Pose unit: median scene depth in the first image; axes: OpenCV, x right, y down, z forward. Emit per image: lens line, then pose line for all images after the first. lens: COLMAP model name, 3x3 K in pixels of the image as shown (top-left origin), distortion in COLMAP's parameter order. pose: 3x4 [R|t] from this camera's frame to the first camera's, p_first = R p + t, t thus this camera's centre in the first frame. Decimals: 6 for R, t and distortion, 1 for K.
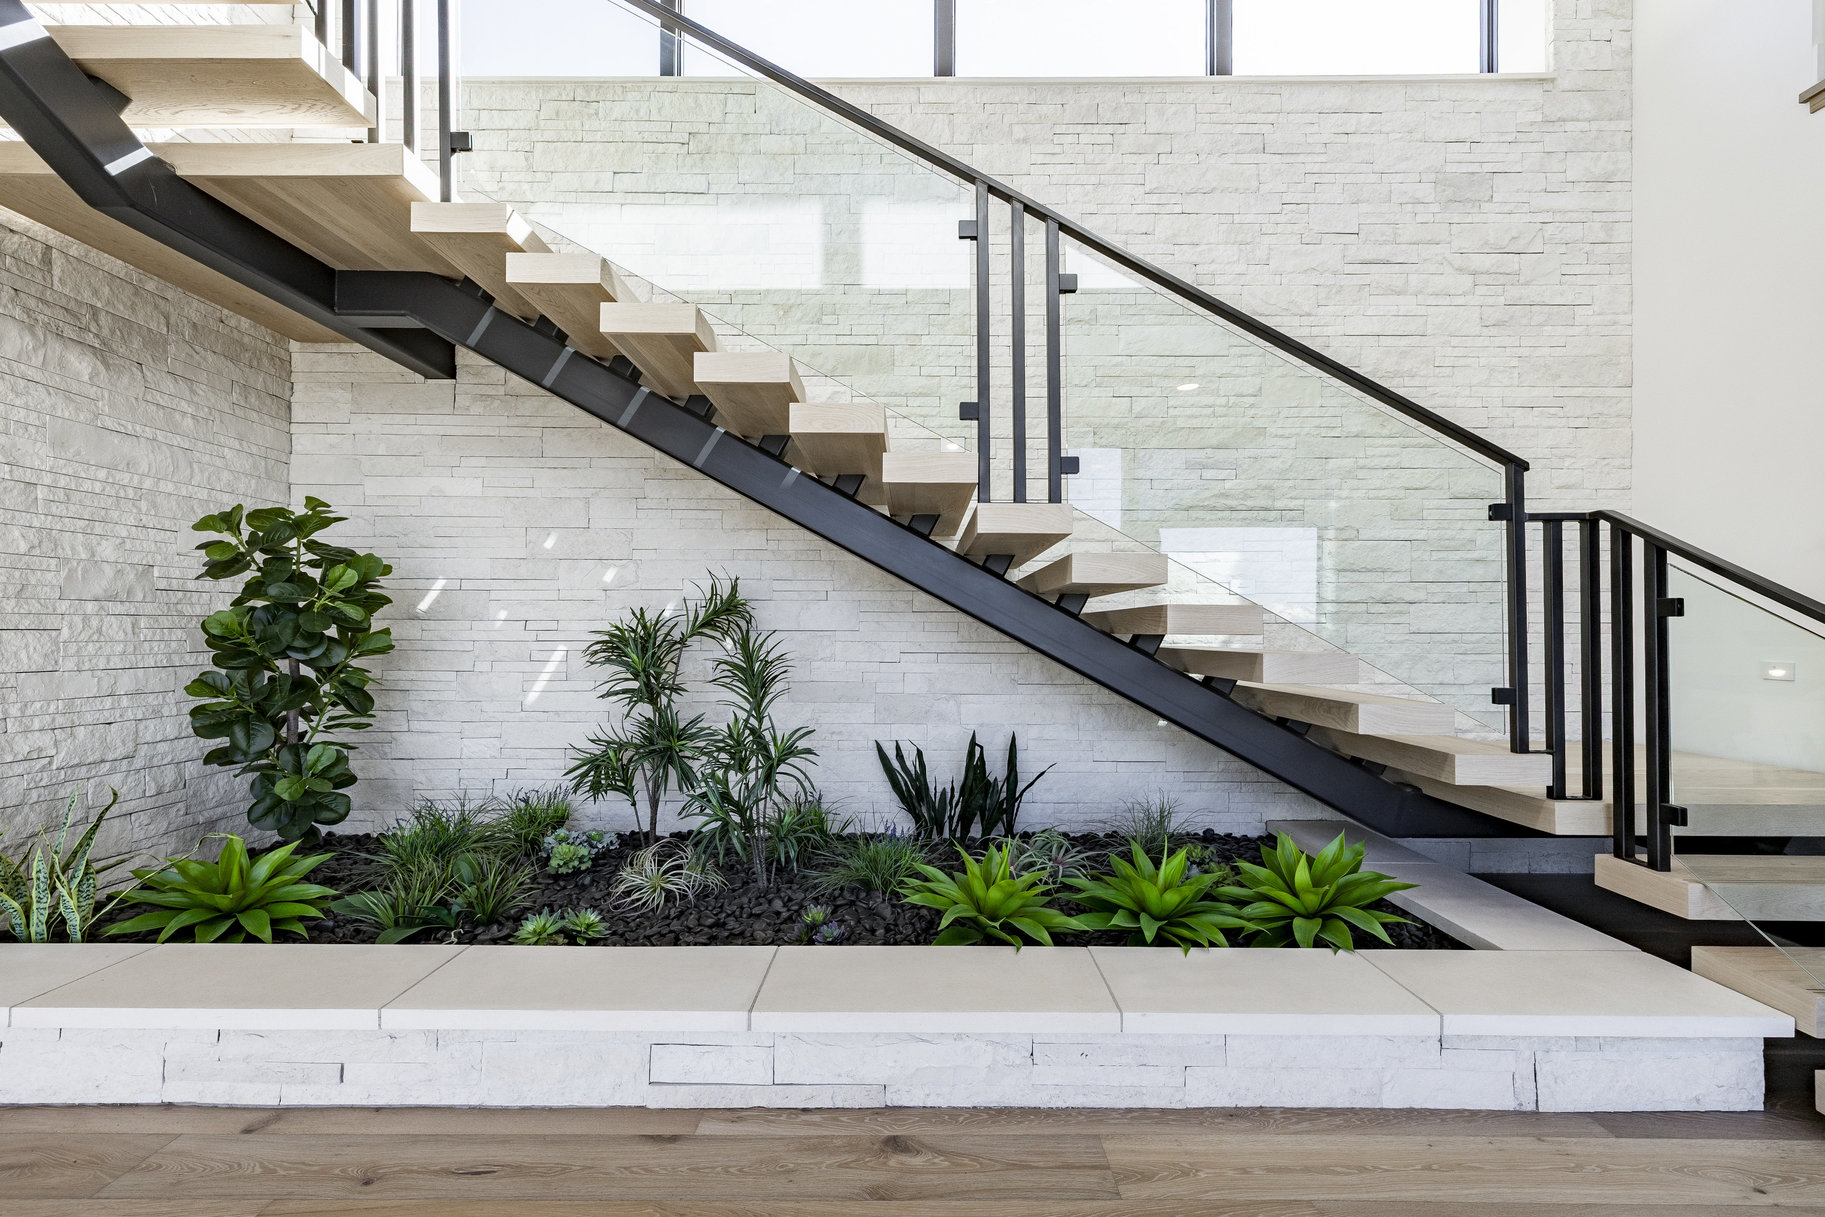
lens RADIAL K [[790.5, 0, 965.7], [0, 790.5, 620.9], [0, 0, 1]] dist [0.007025, 0.000283]
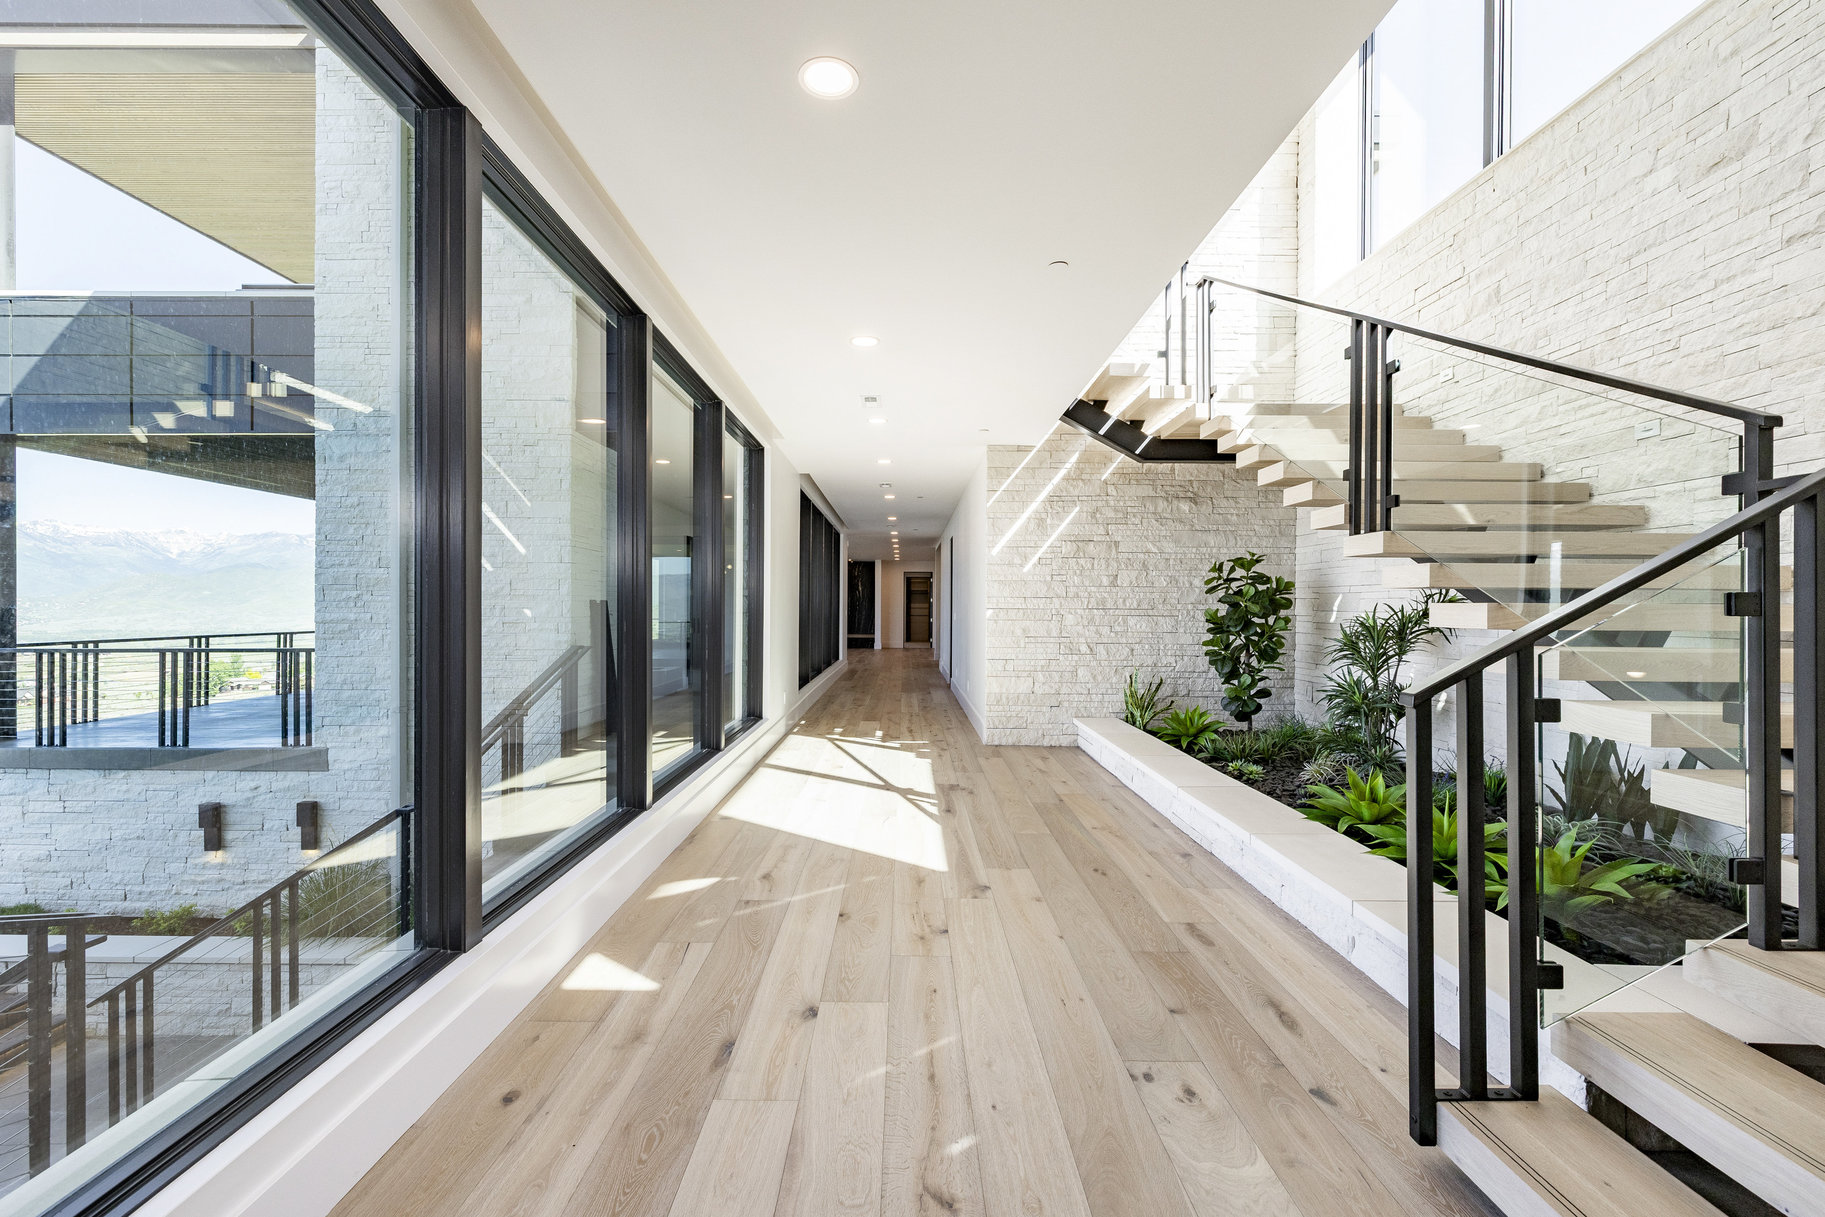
lens RADIAL K [[790.5, 0, 905.1], [0, 790.5, 609.3], [0, 0, 1]] dist [0.007025, 0.000283]
pose [[0.006225, -0.000534, -0.999980, 1.031640], [0.004564, 0.999989, -0.000505, -0.009756], [0.999970, -0.004561, 0.006227, 0.106224]]
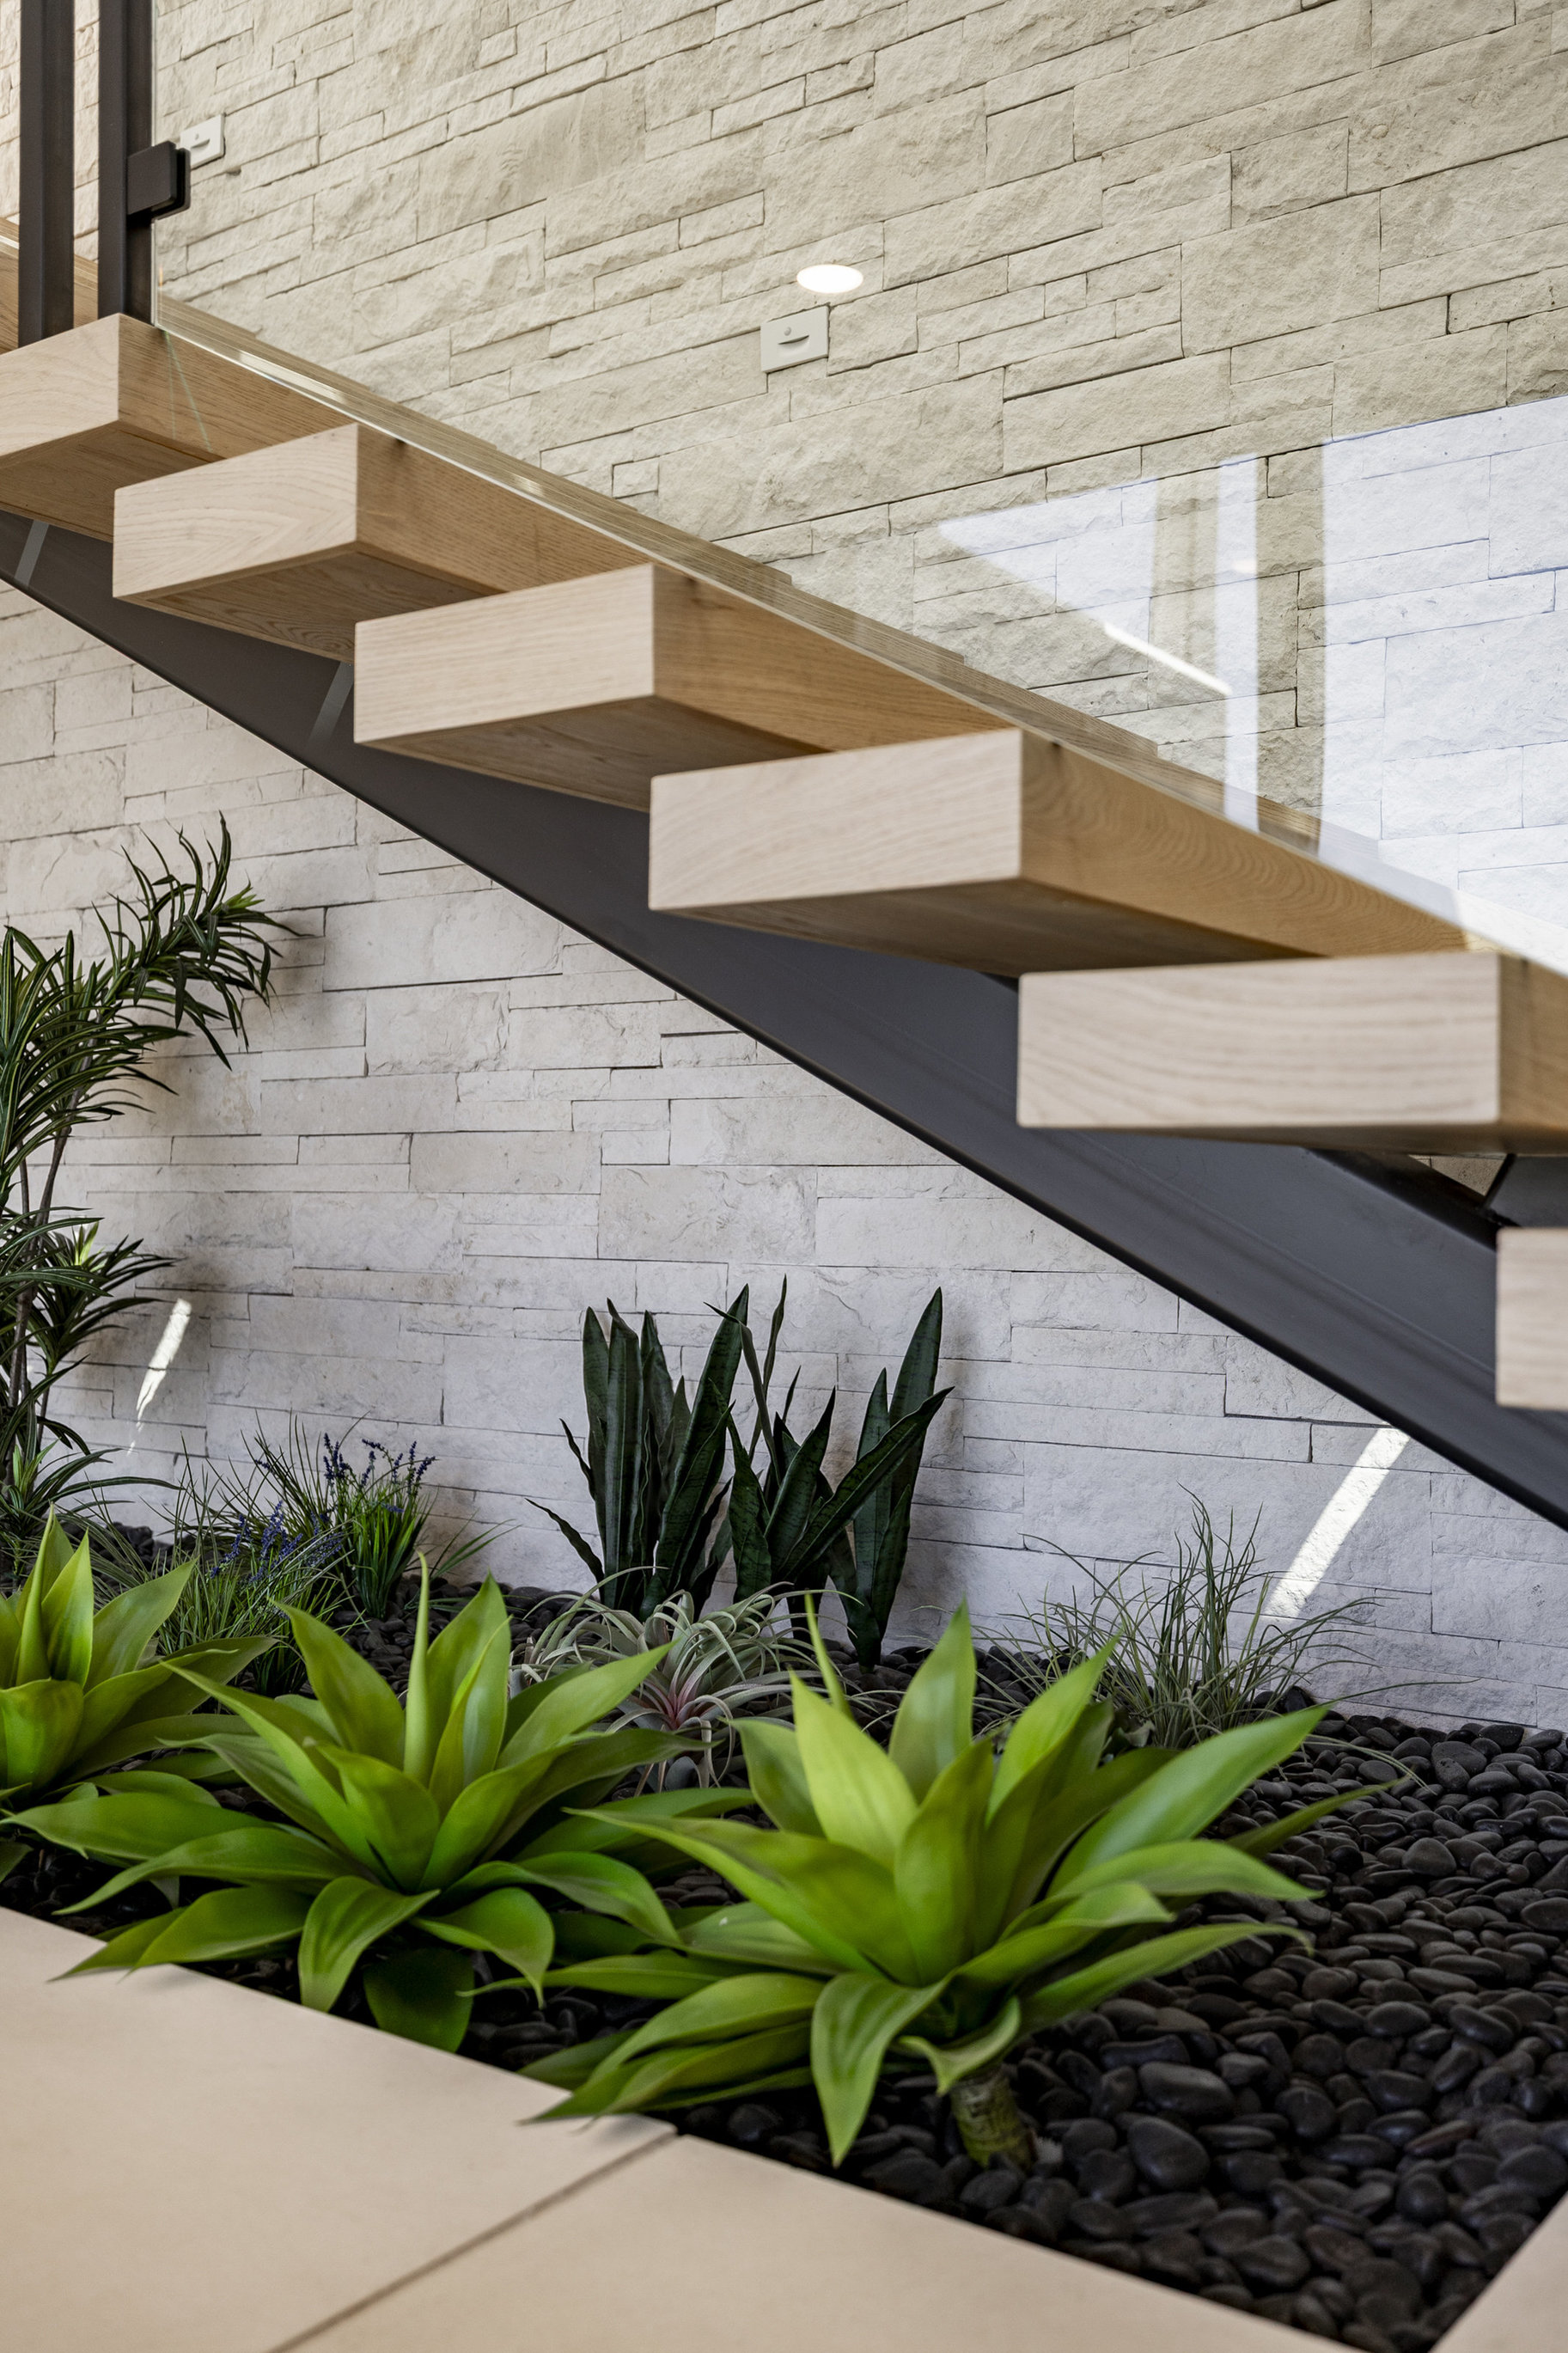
lens RADIAL K [[2220.5, 0, 791.6], [0, 2220.5, 1176.0], [0, 0, 1]] dist [0.012688, 0.000000]
pose [[0.801692, -0.003992, -0.597724, 0.536381], [0.005045, 0.999987, 0.000087, 0.105467], [0.597716, -0.003085, 0.801702, 0.351457]]
